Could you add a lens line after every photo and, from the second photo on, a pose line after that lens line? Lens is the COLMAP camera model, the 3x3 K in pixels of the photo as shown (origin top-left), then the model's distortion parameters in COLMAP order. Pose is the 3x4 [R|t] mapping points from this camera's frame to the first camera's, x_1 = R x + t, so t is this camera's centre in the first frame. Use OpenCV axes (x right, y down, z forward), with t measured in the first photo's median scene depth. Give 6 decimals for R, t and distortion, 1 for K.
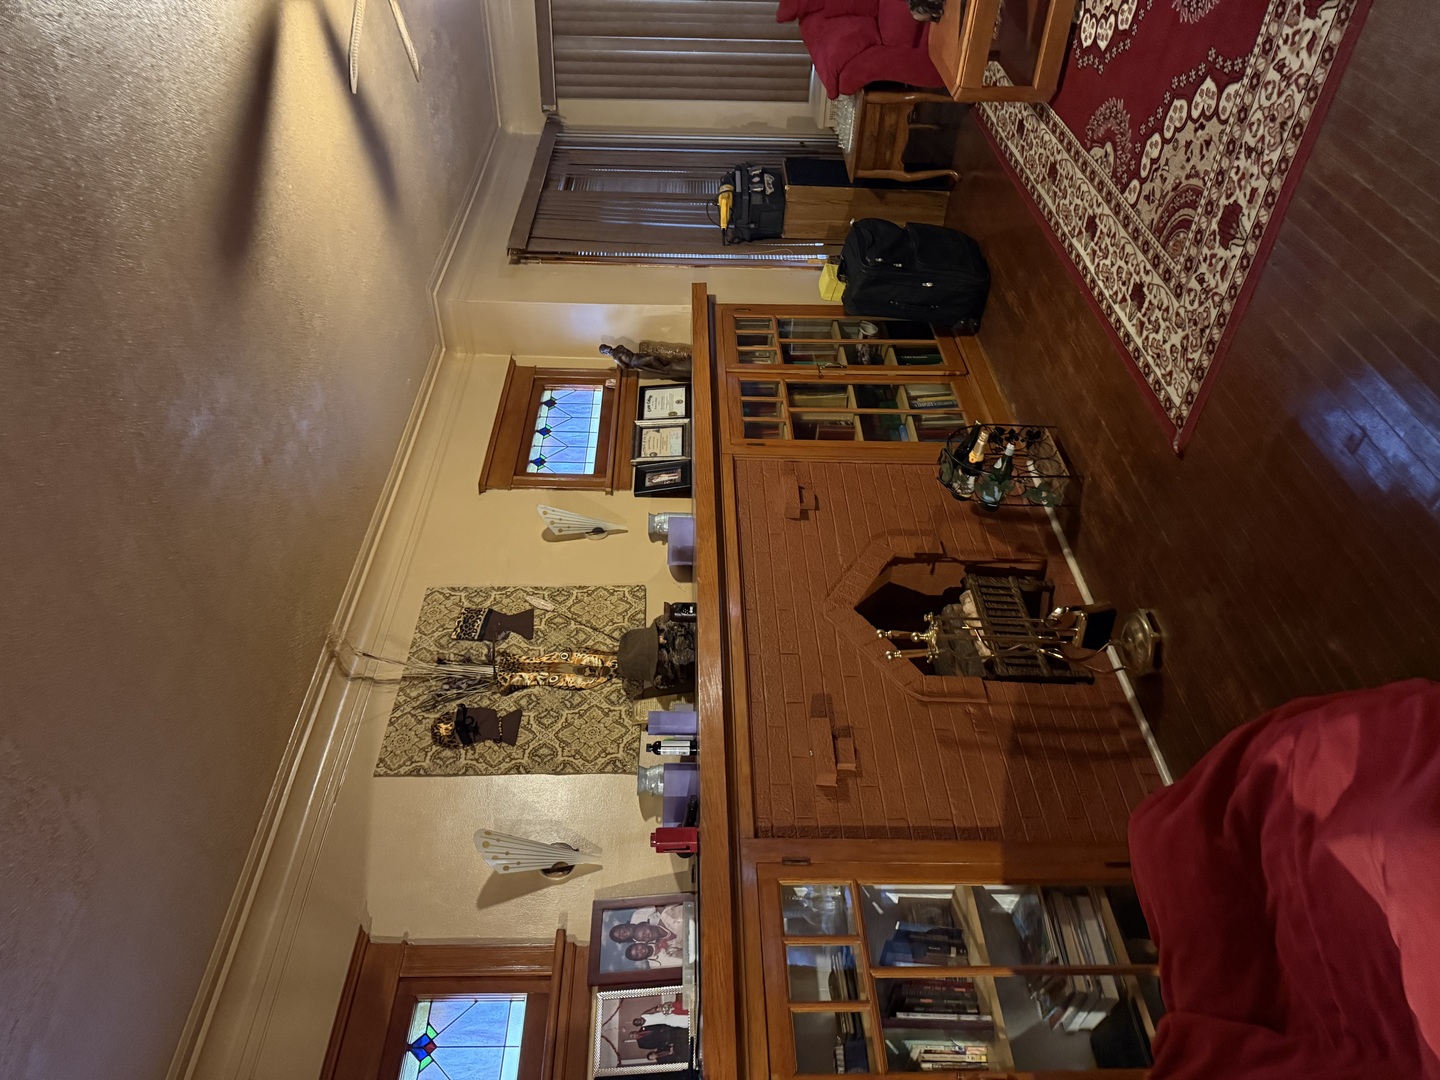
lens RADIAL K [[1016.0, 0, 720.0], [0, 1016.0, 540.0], [0, 0, 1]] dist [0.079481, -0.081425]
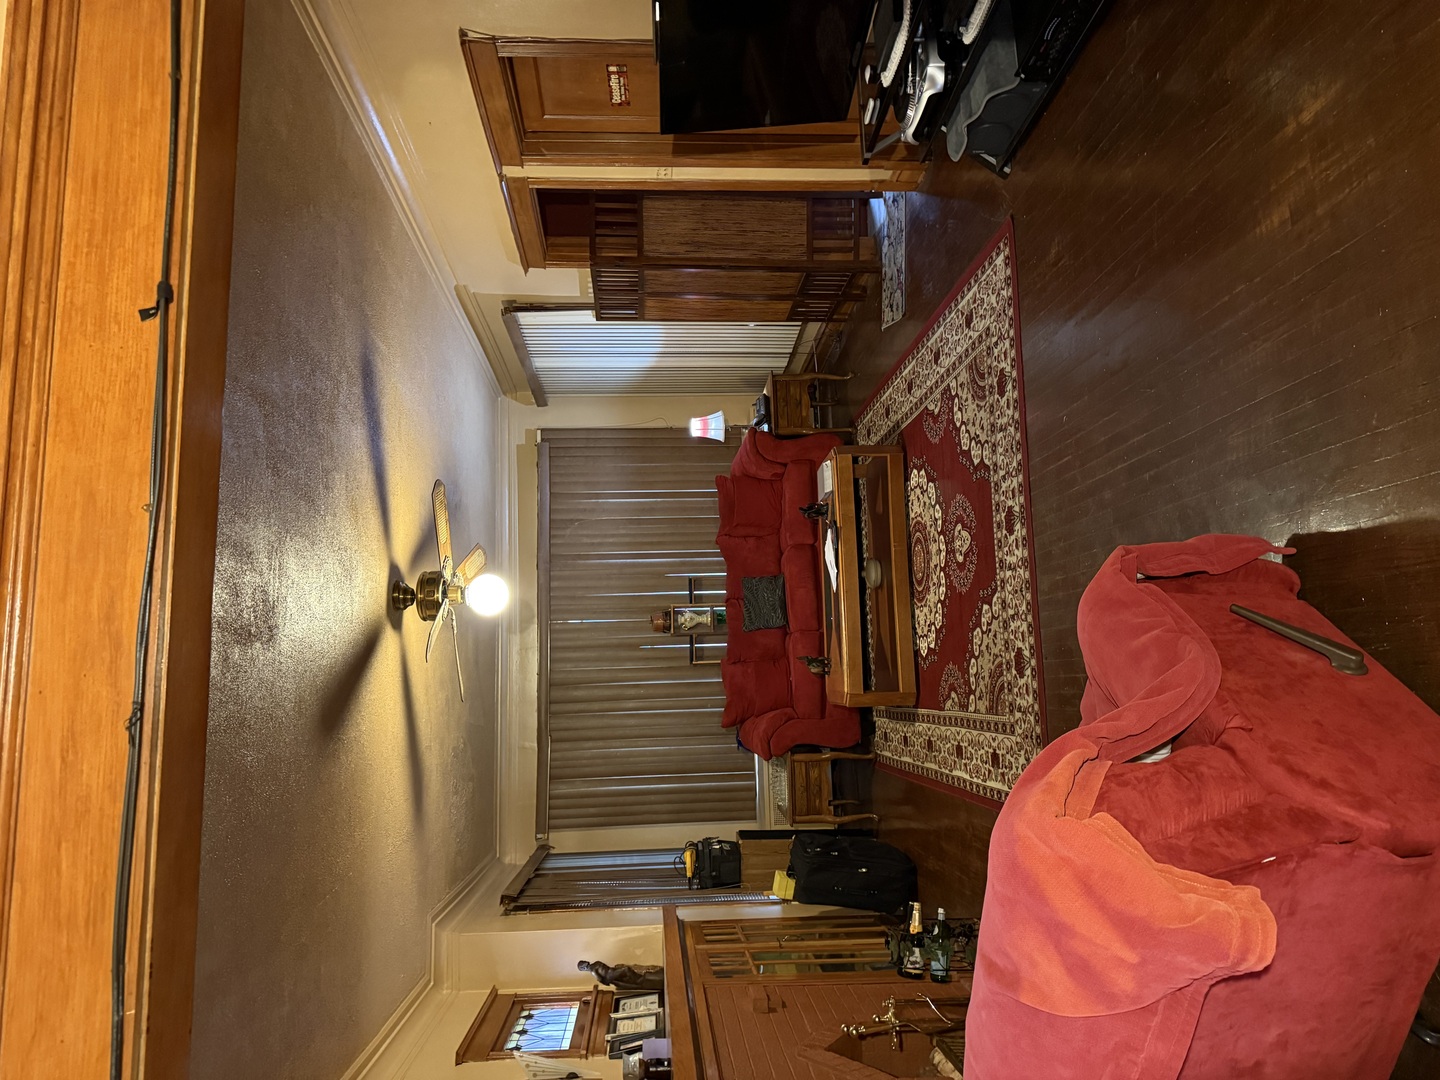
lens RADIAL K [[1016.0, 0, 720.0], [0, 1016.0, 540.0], [0, 0, 1]] dist [0.079481, -0.081425]
pose [[0.997510, -0.051244, 0.048458, 0.001865], [0.070107, 0.645500, -0.760536, 0.372697], [0.007693, 0.762039, 0.647485, -0.047216]]
